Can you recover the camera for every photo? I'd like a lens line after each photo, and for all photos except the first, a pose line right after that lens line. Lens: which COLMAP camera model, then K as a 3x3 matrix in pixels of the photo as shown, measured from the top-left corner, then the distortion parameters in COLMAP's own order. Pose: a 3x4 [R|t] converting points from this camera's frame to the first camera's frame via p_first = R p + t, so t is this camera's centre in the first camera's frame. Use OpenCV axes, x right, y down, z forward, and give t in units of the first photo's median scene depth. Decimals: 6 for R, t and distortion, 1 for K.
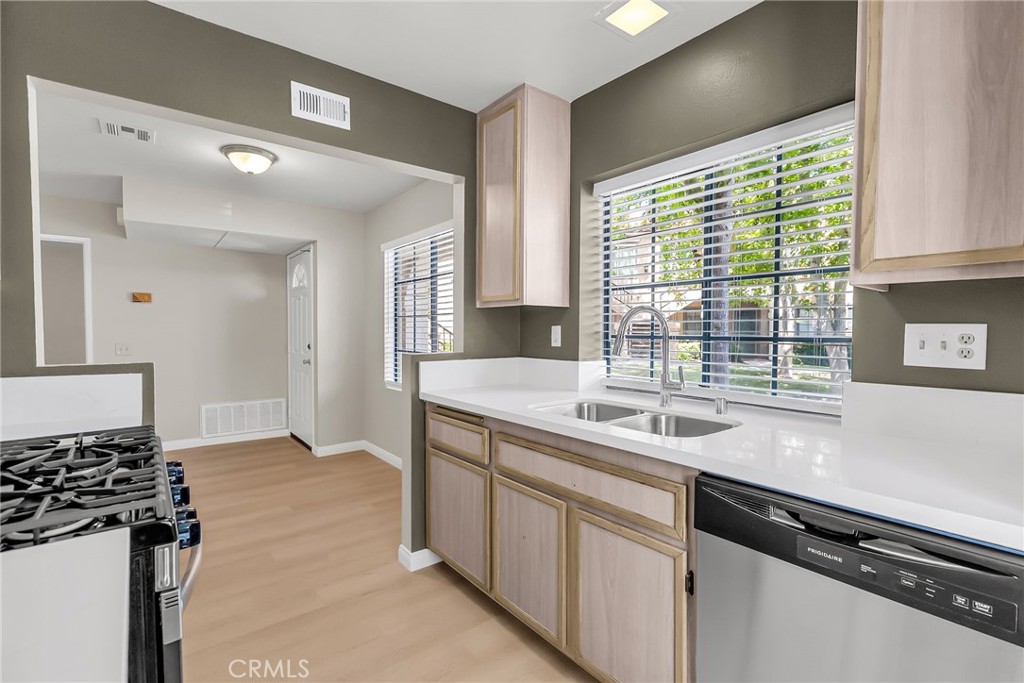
lens RADIAL K [[466.2, 0, 536.7], [0, 466.2, 355.3], [0, 0, 1]] dist [-0.028068, 0.000243]
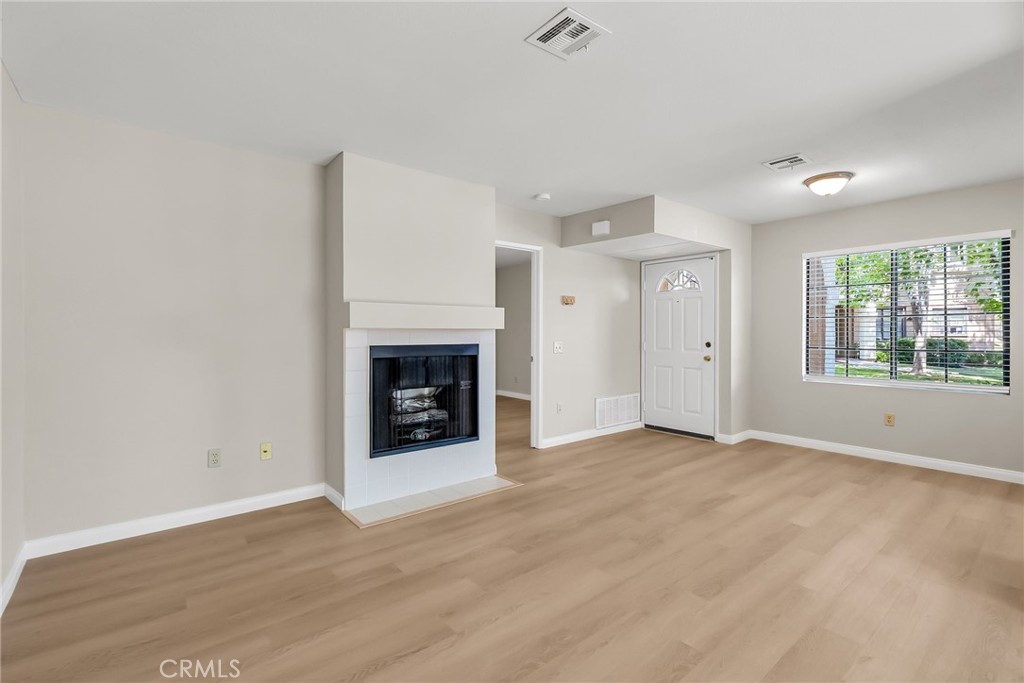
lens RADIAL K [[470.7, 0, 512.0], [0, 470.7, 341.5], [0, 0, 1]] dist [-0.001169, -0.000017]
pose [[0.999972, -0.005281, 0.005339, -2.038643], [0.005450, 0.999473, -0.031994, 0.015364], [-0.005167, 0.032022, 0.999474, -0.265959]]
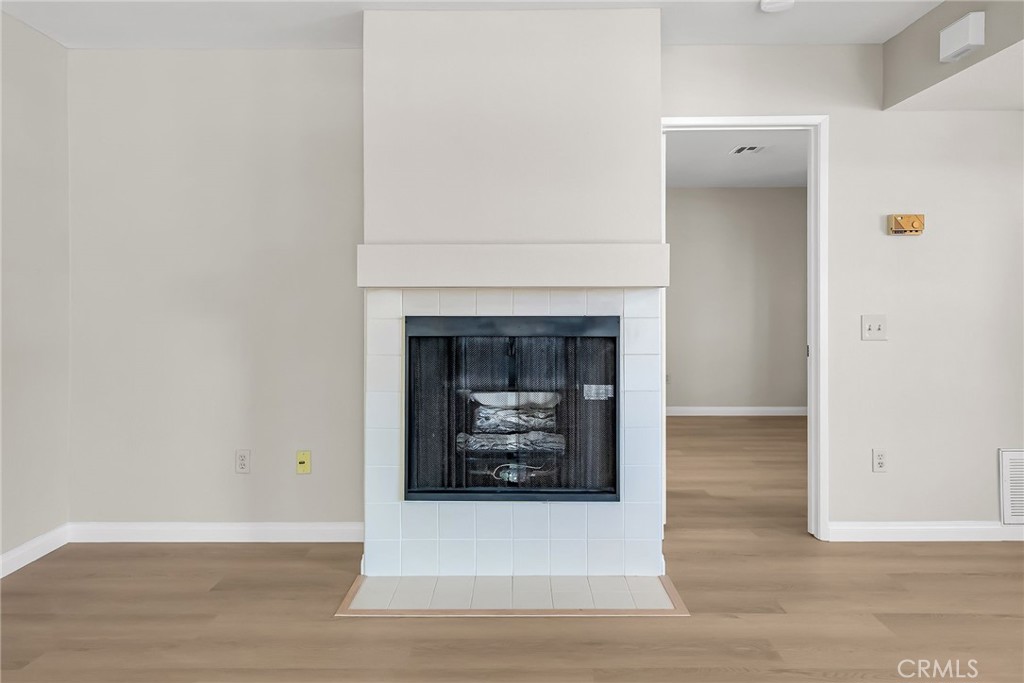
lens RADIAL K [[609.0, 0, 512.8], [0, 609.0, 318.5], [0, 0, 1]] dist [0.003201, 0.002558]
pose [[0.772097, -0.004008, -0.635492, -1.565025], [-0.025432, 0.998984, -0.037199, 0.022299], [0.634996, 0.044883, 0.771211, 0.446476]]
